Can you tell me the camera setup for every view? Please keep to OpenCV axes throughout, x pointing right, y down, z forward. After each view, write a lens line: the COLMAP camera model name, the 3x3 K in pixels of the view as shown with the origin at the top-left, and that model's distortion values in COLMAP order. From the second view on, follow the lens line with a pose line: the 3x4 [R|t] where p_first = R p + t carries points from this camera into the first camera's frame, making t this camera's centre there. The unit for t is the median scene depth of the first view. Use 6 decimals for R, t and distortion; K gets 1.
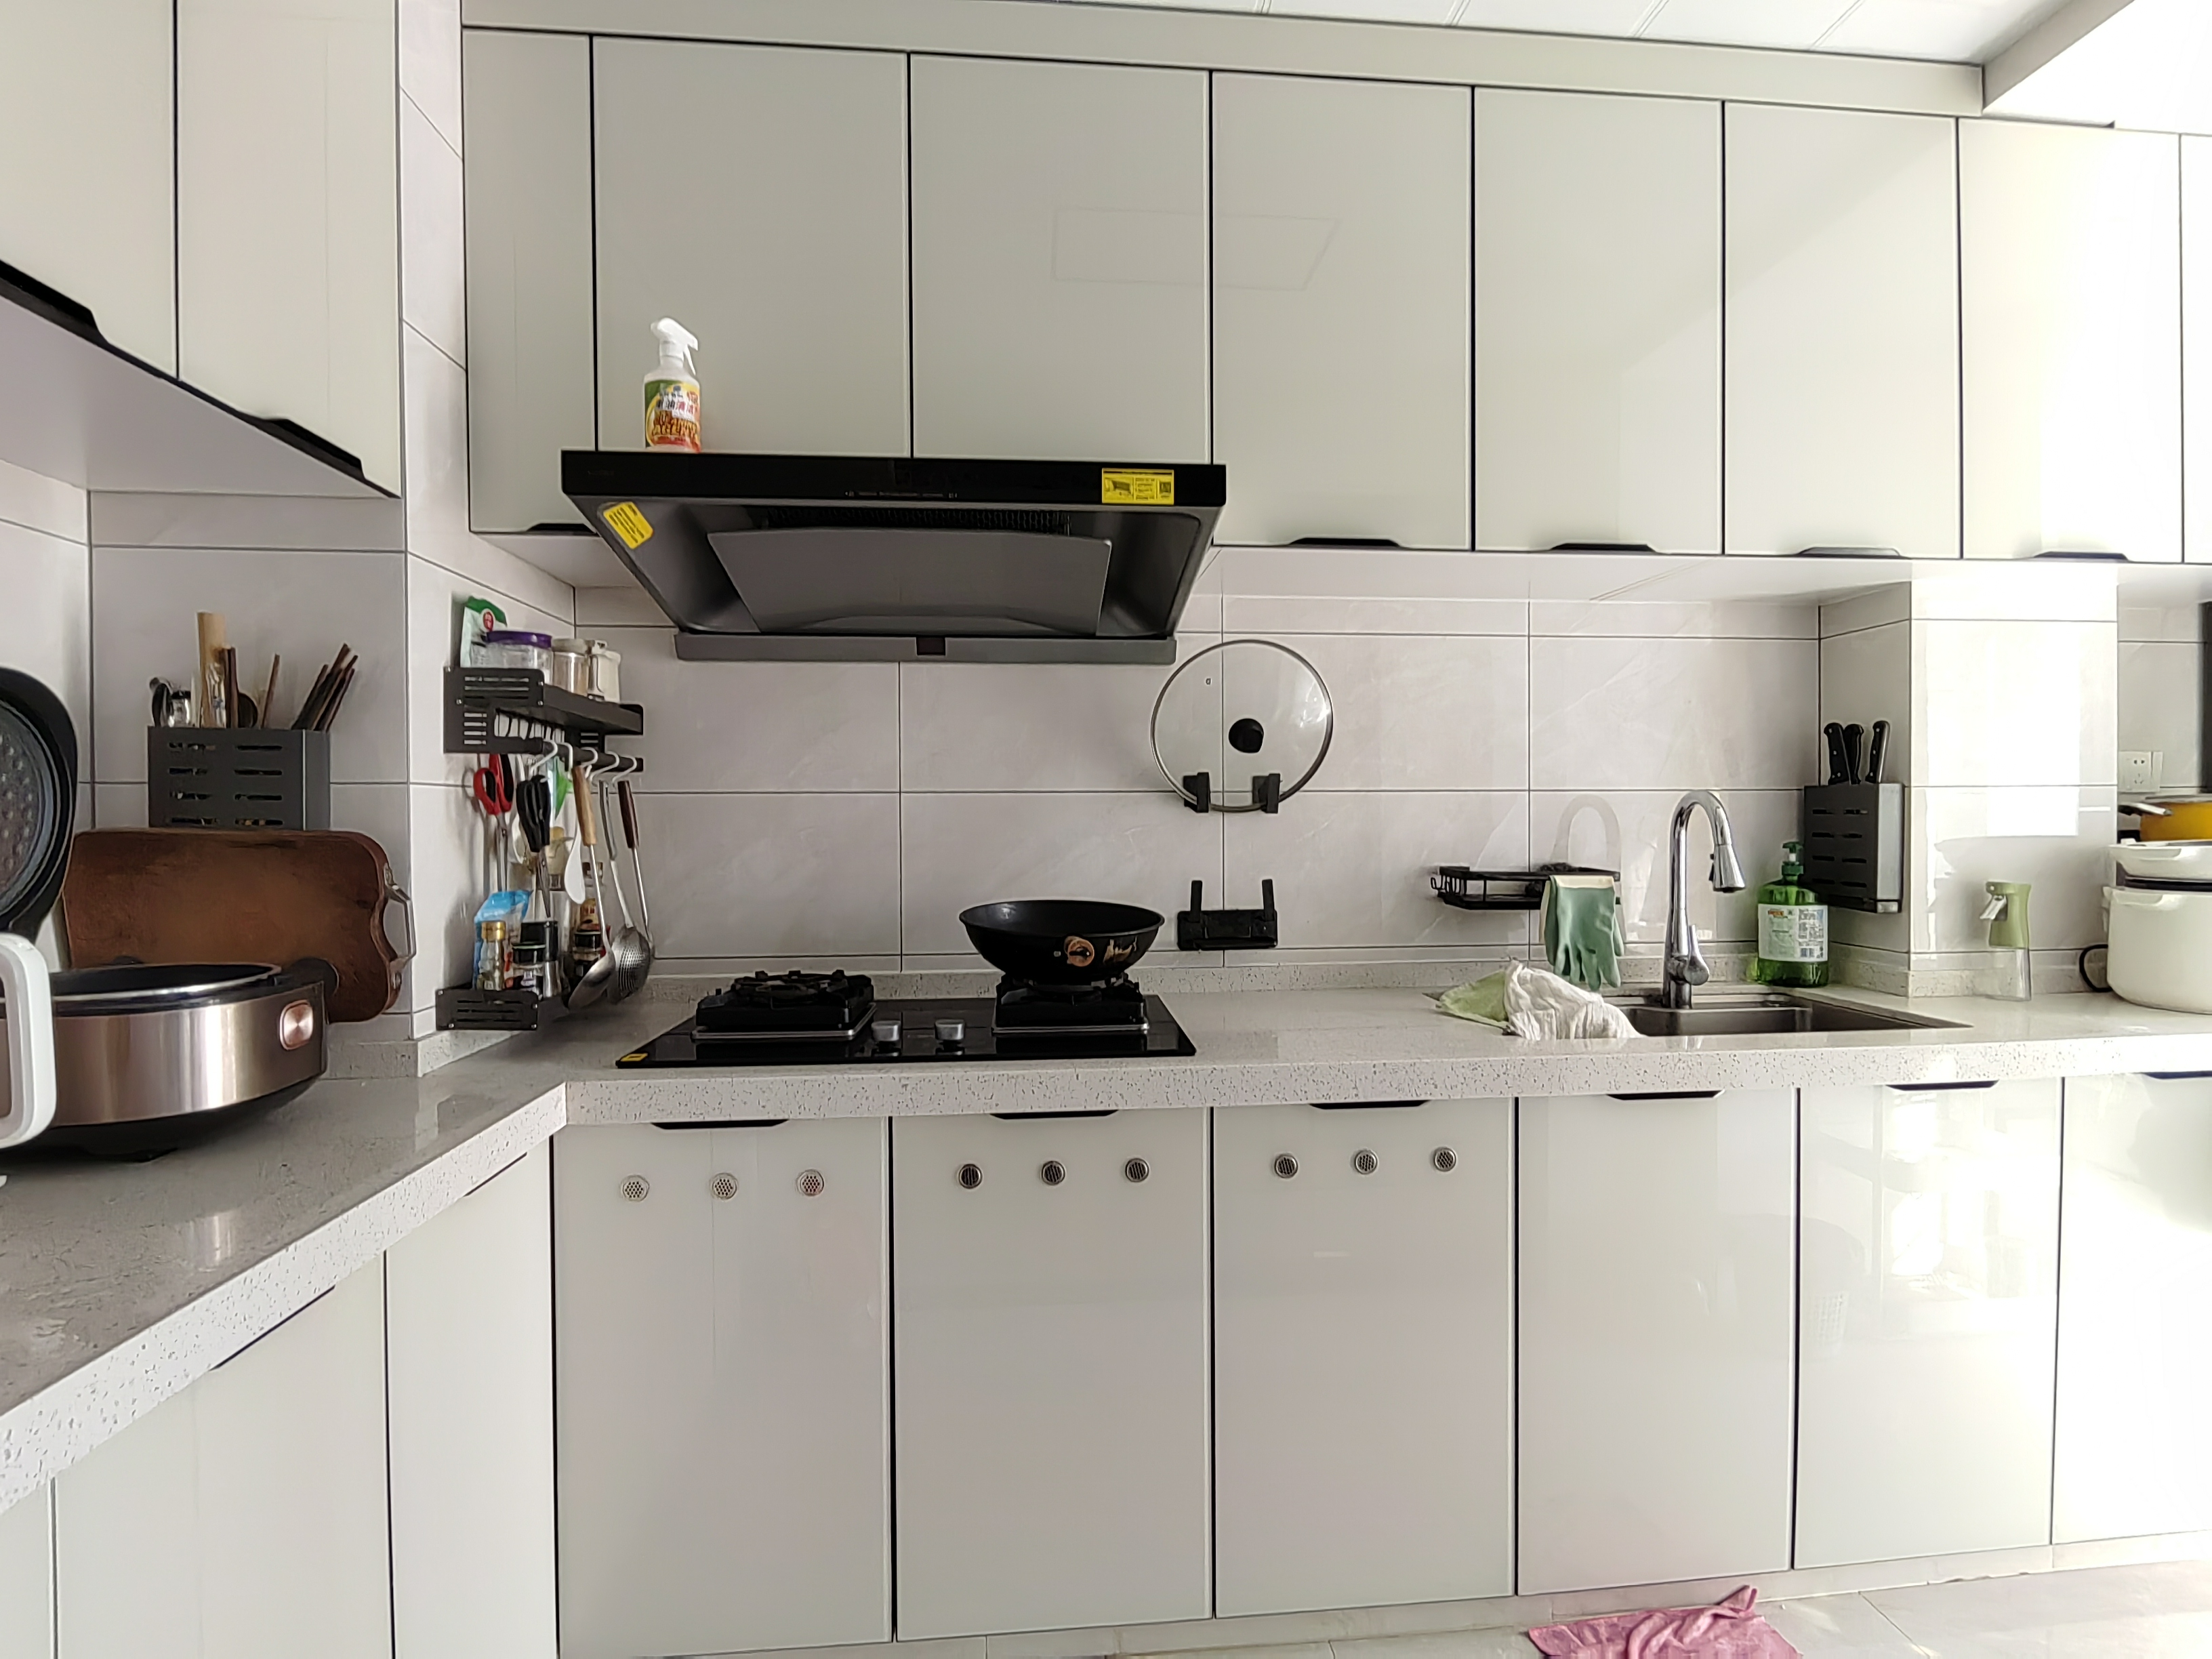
lens RADIAL K [[1047.8, 0, 1114.0], [0, 1047.8, 832.3], [0, 0, 1]] dist [-0.009278, -0.002019]
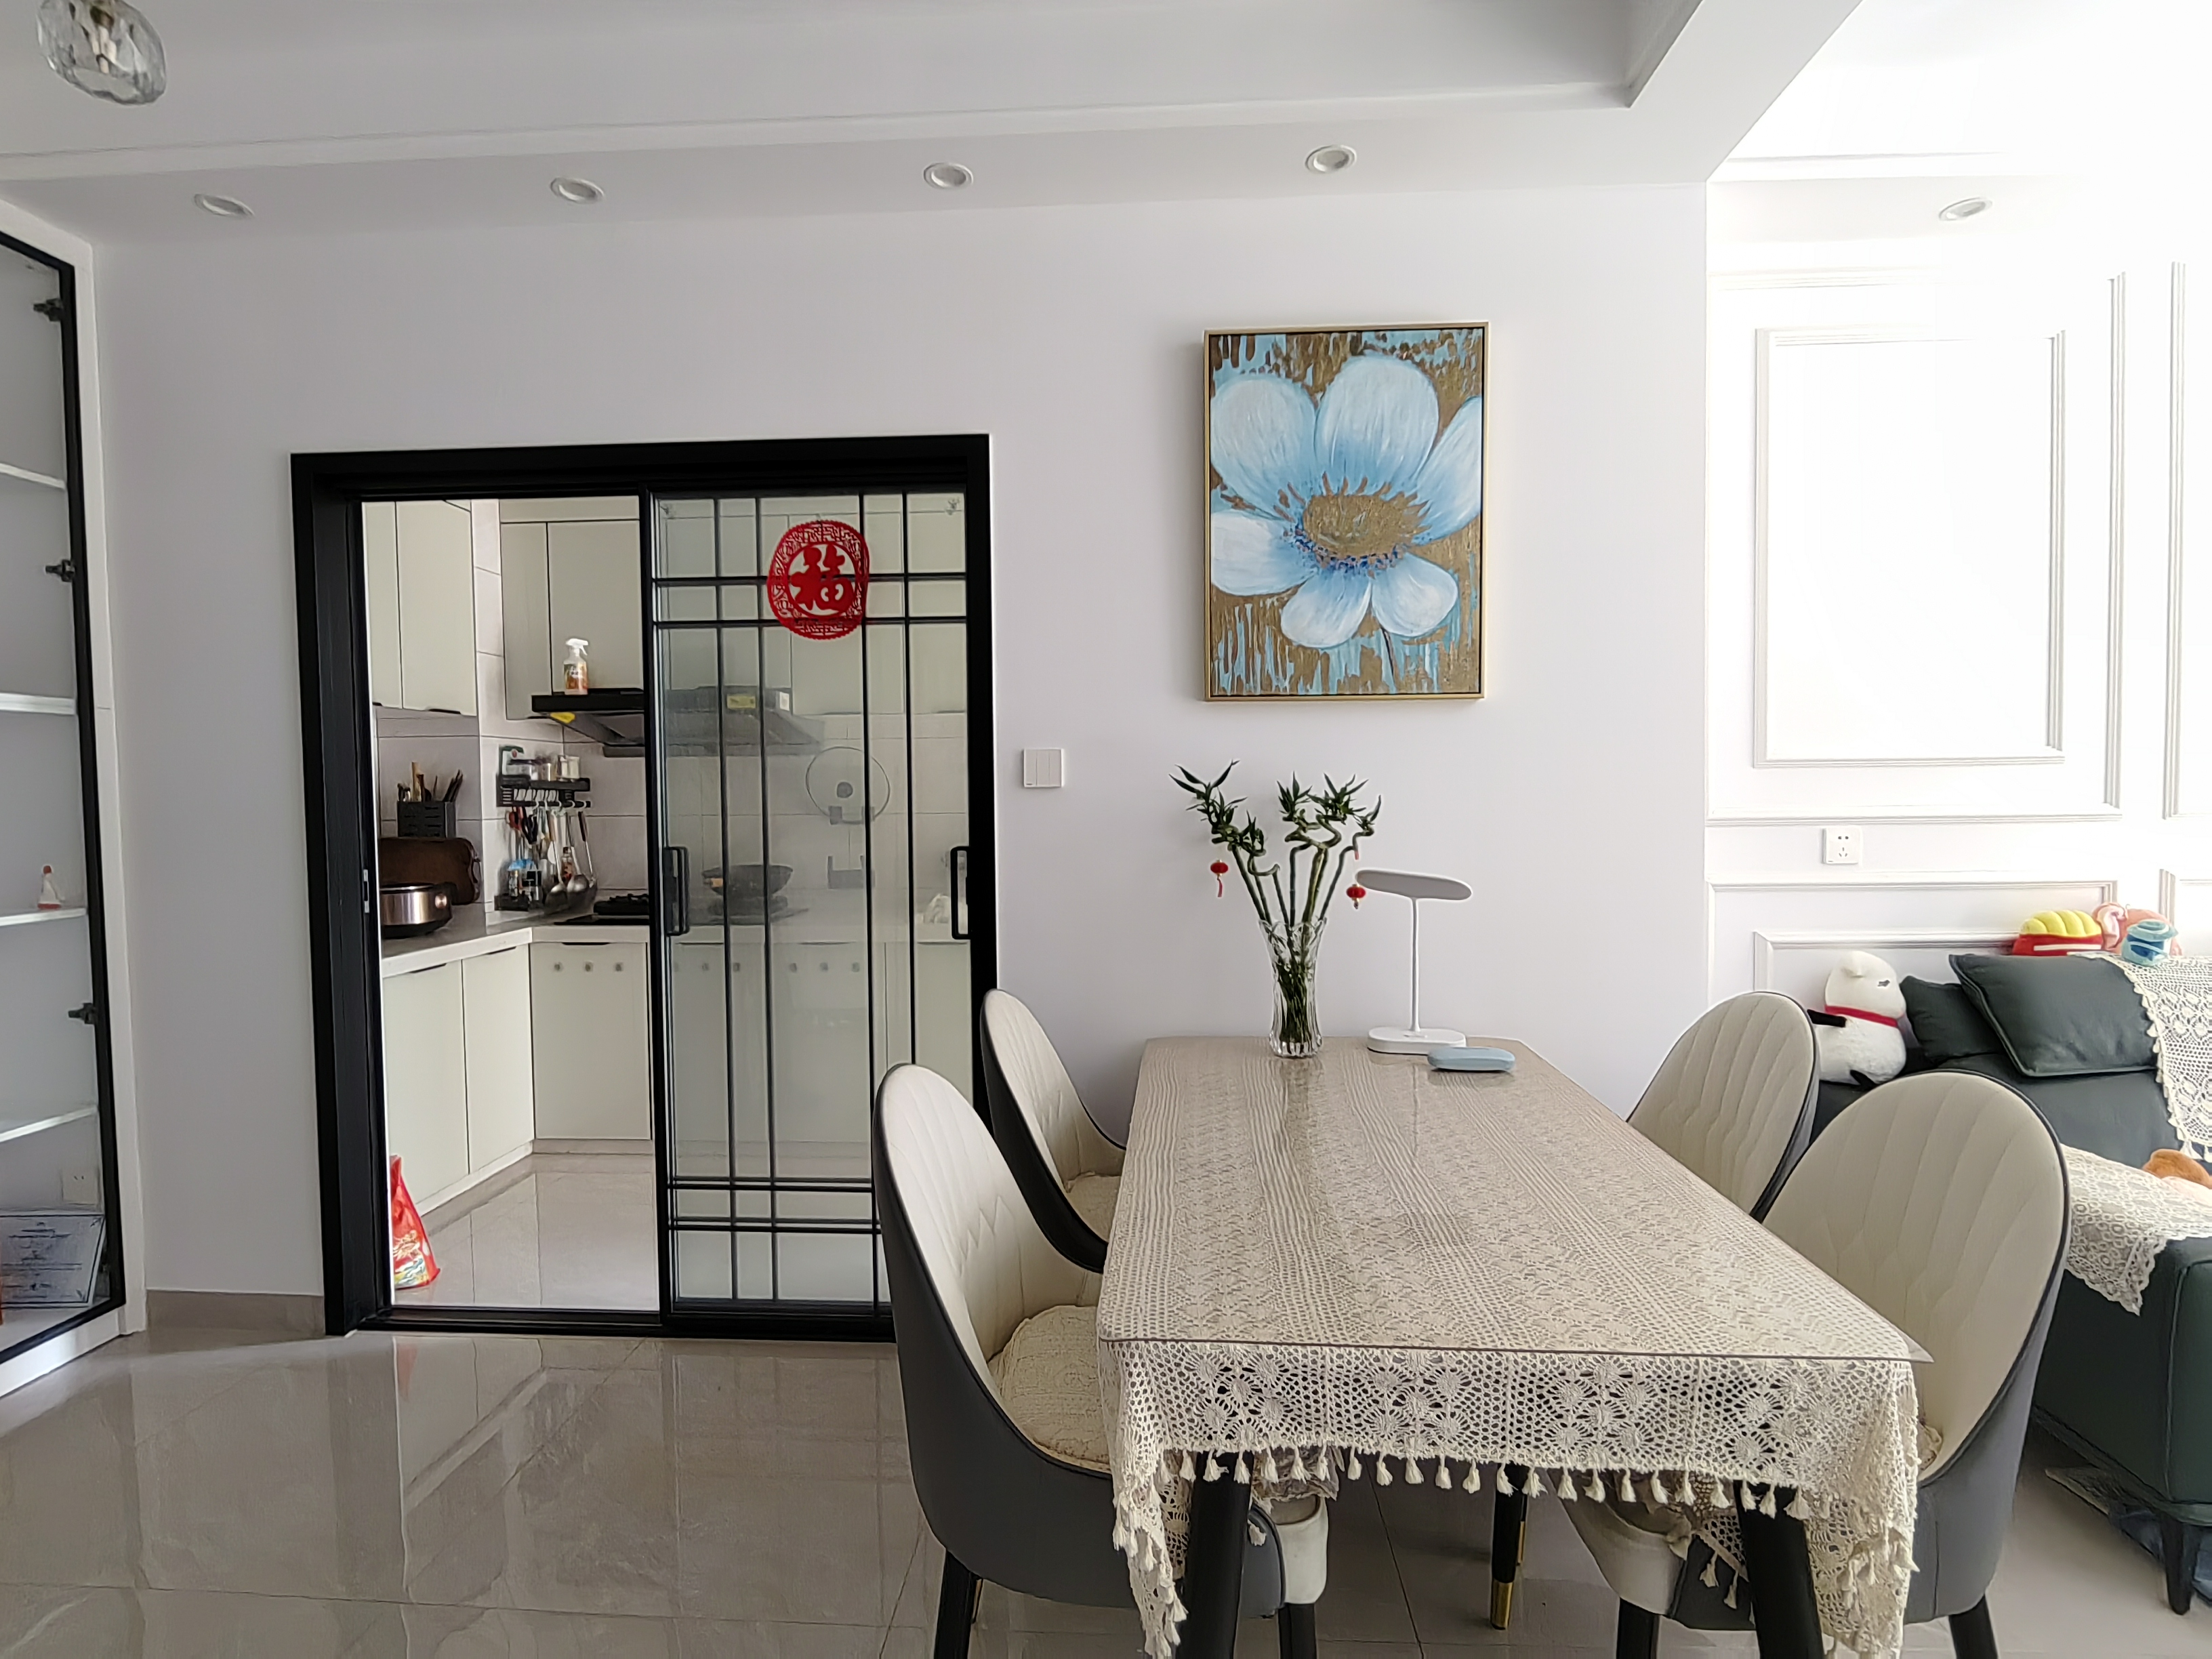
lens RADIAL K [[1047.8, 0, 1114.0], [0, 1047.8, 832.3], [0, 0, 1]] dist [-0.009278, -0.002019]
pose [[0.989553, 0.001354, -0.144165, 1.371060], [0.002674, 0.999612, 0.027743, -0.085812], [0.144147, -0.027839, 0.989165, -1.485798]]
